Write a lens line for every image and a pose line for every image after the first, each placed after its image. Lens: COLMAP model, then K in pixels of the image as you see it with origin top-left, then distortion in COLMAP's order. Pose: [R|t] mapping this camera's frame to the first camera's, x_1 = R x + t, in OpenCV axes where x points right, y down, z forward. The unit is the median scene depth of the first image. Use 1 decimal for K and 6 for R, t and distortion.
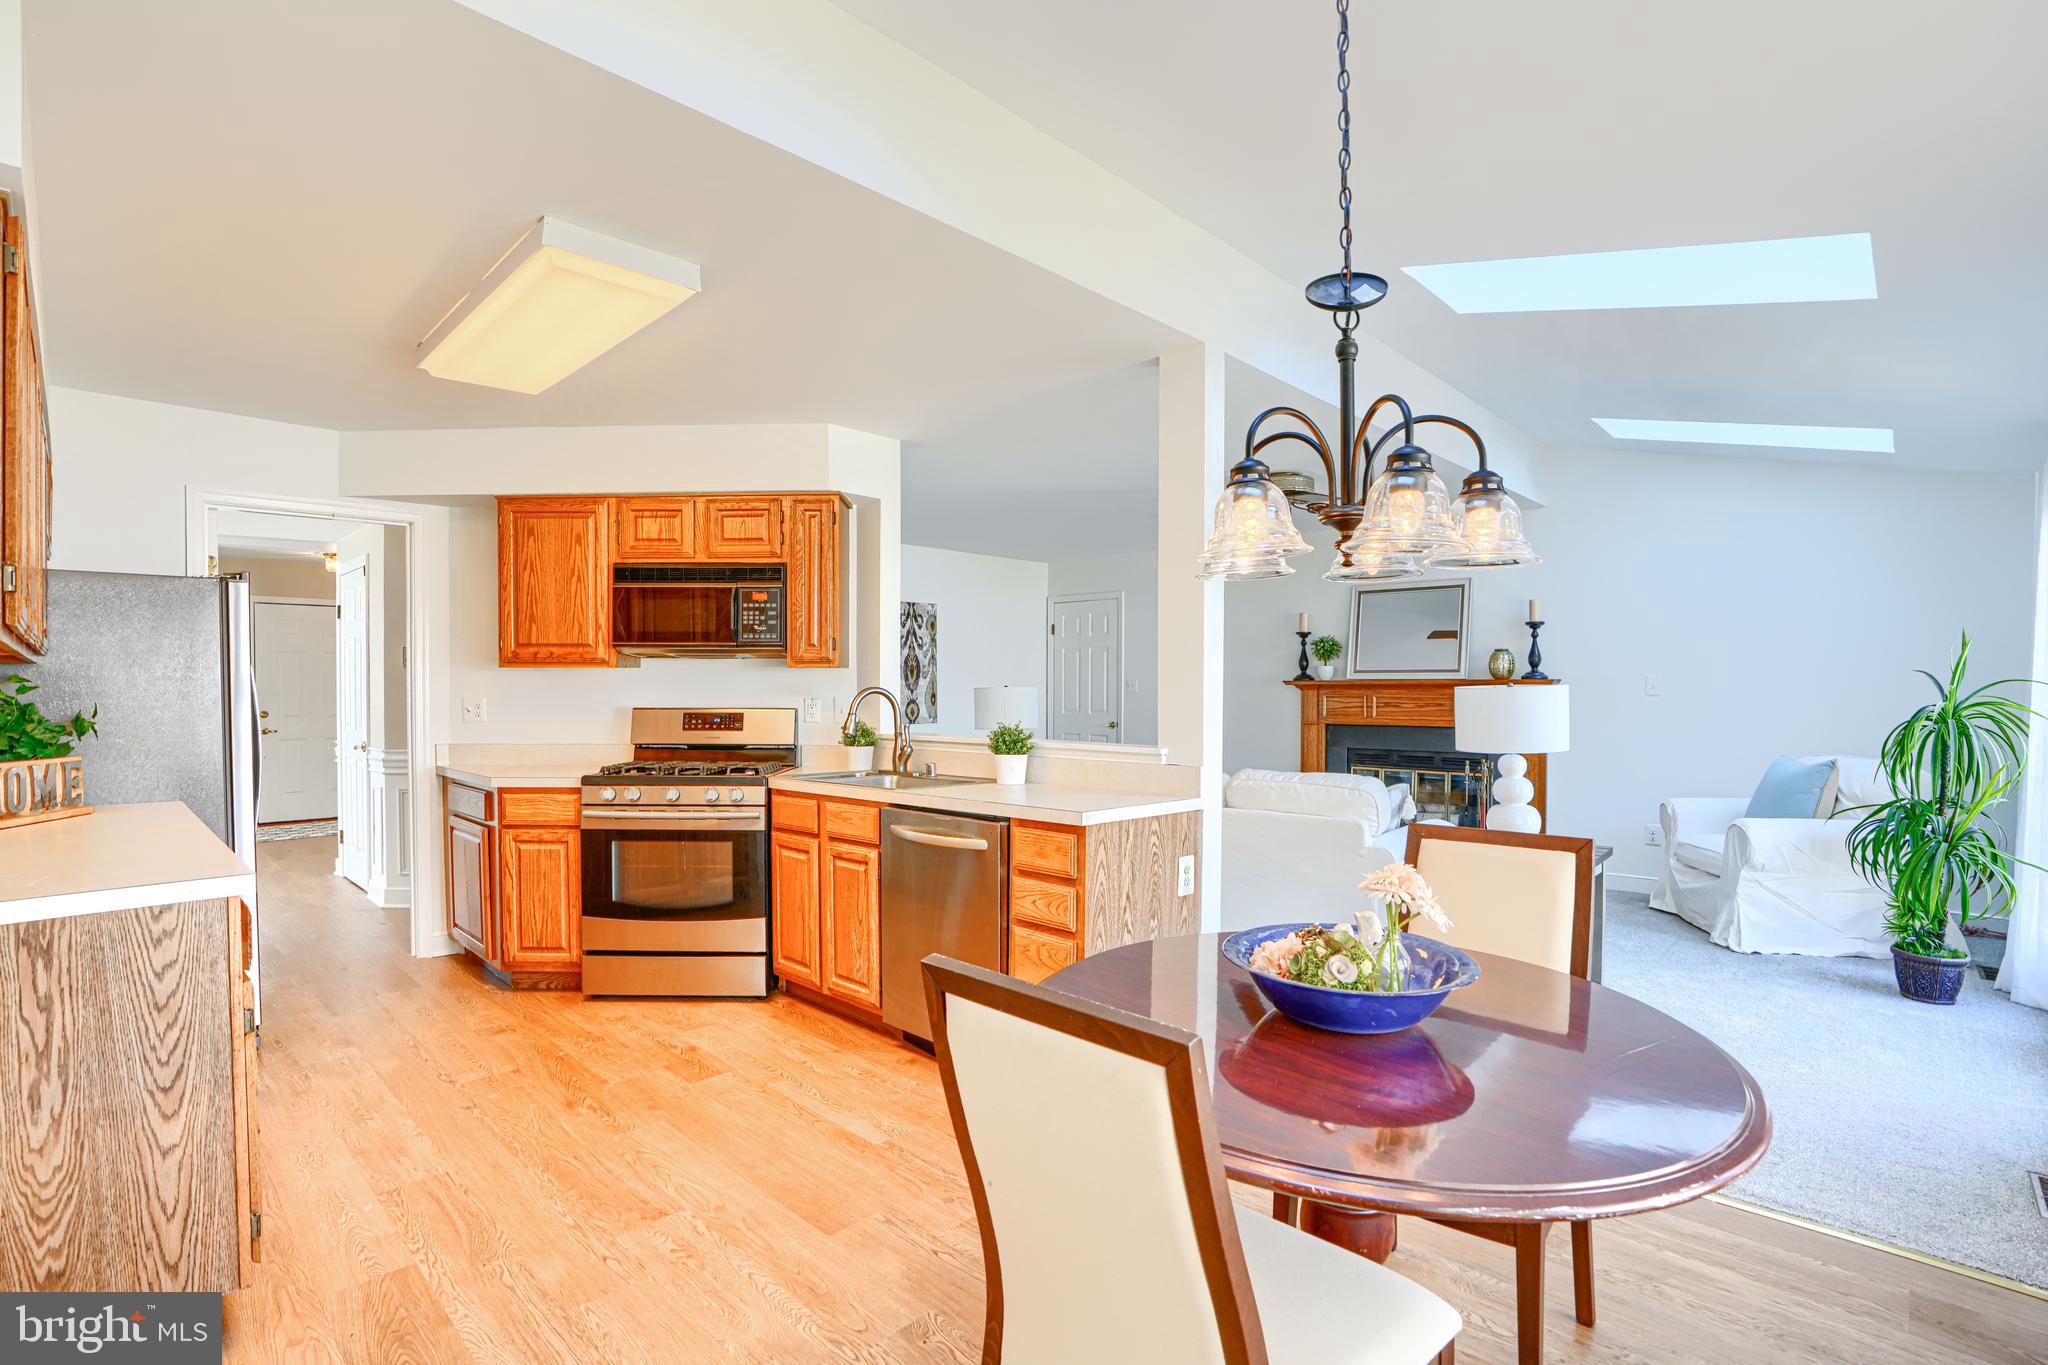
lens RADIAL K [[956.6, 0, 1029.0], [0, 956.6, 690.2], [0, 0, 1]] dist [-0.004053, -0.000473]
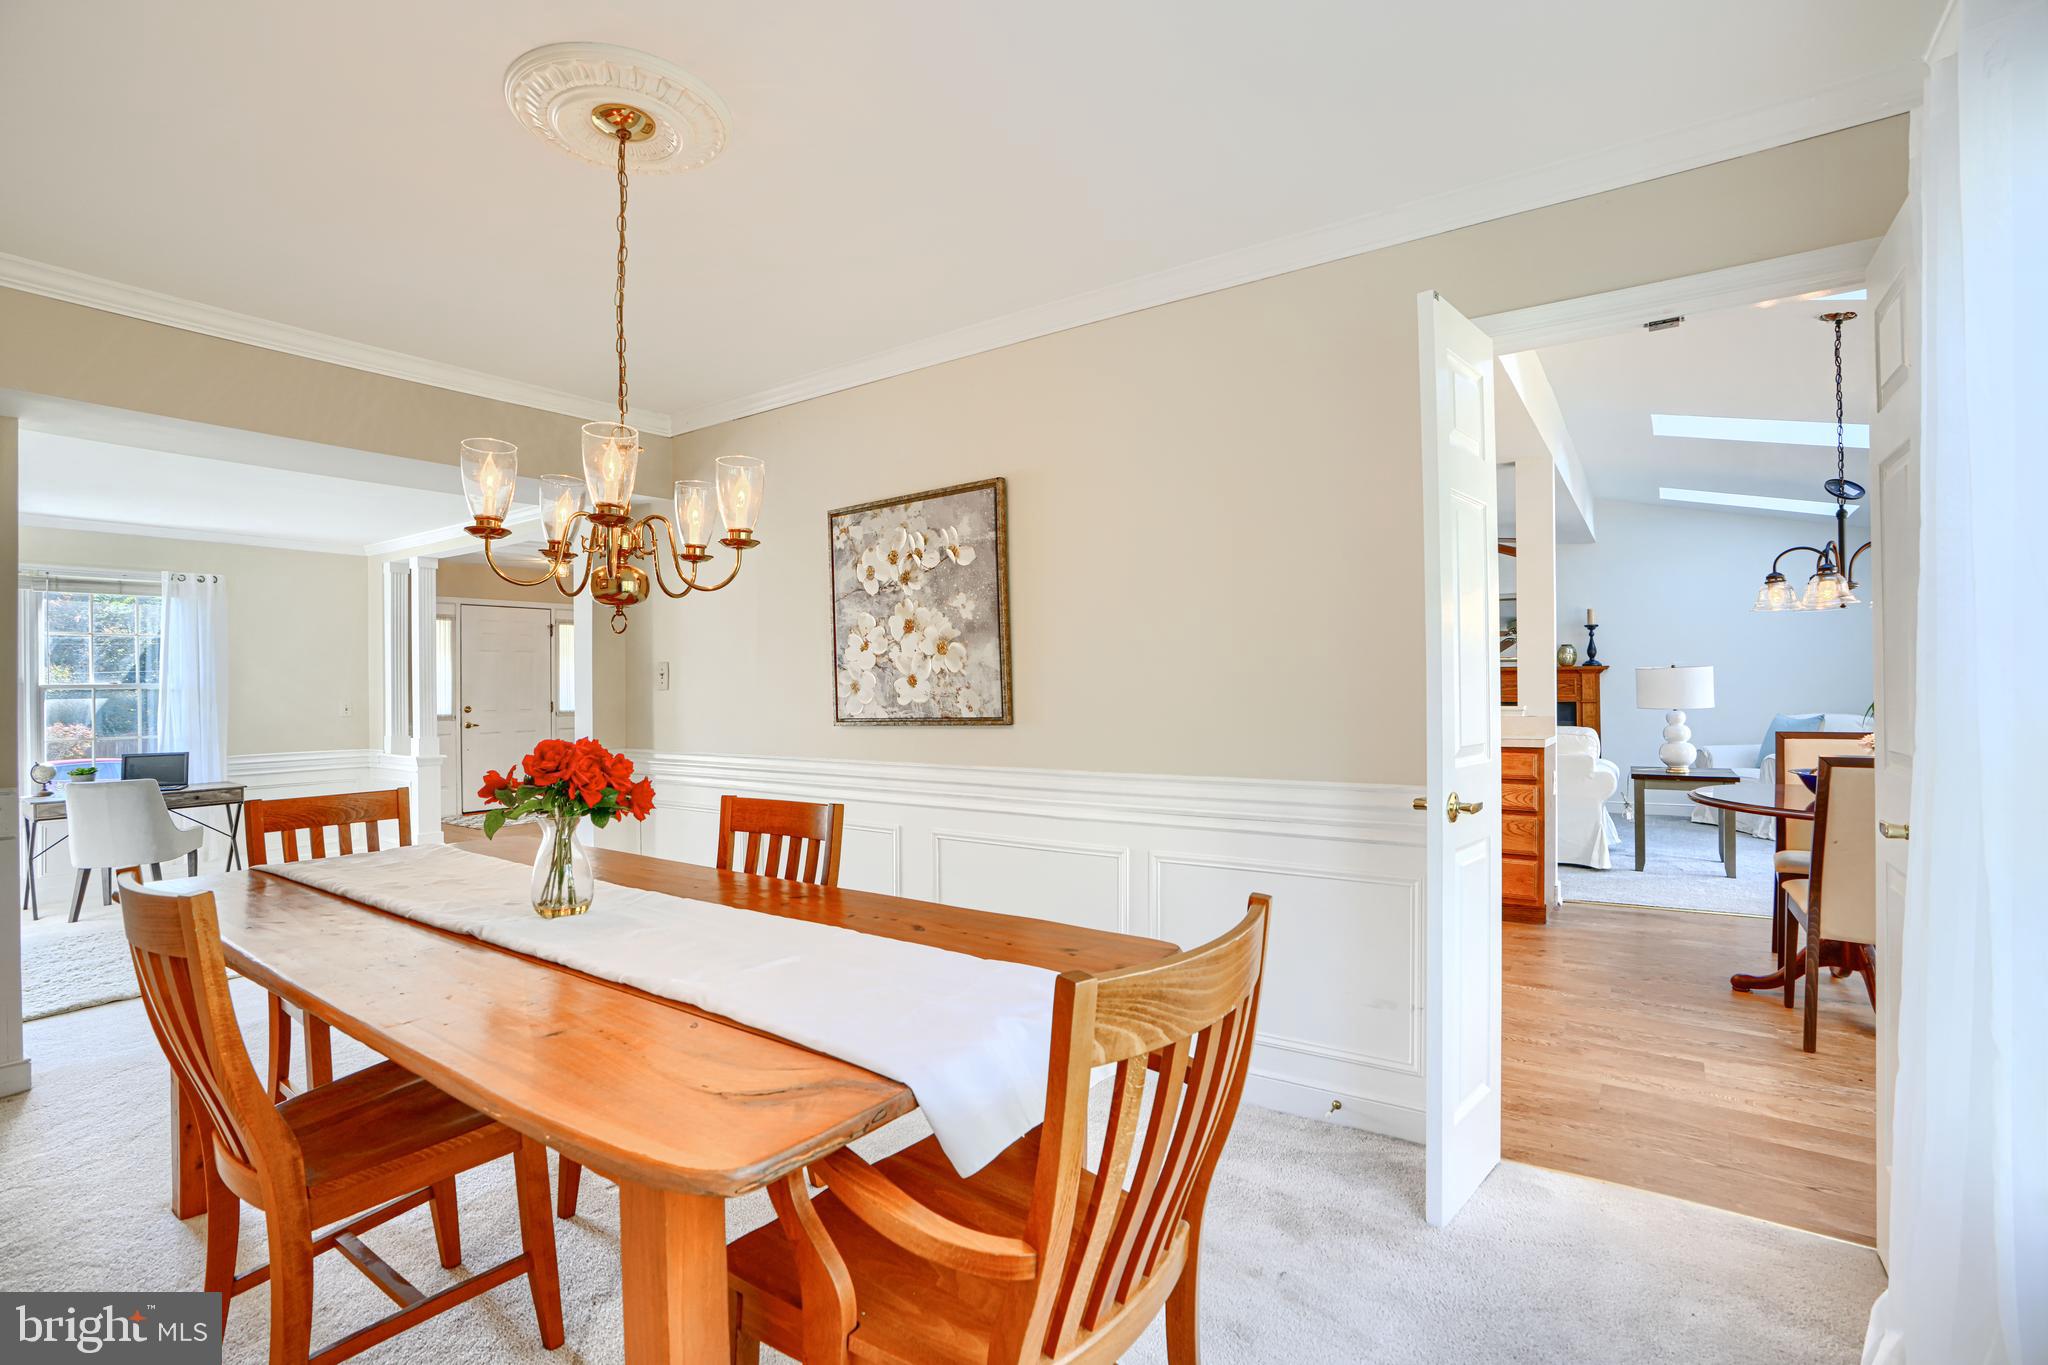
lens RADIAL K [[956.6, 0, 1029.0], [0, 956.6, 690.2], [0, 0, 1]] dist [-0.004053, -0.000473]
pose [[0.988879, -0.011426, 0.148284, -0.549227], [0.011004, 0.999933, 0.003667, 0.010448], [-0.148316, -0.001995, 0.988938, -0.275861]]
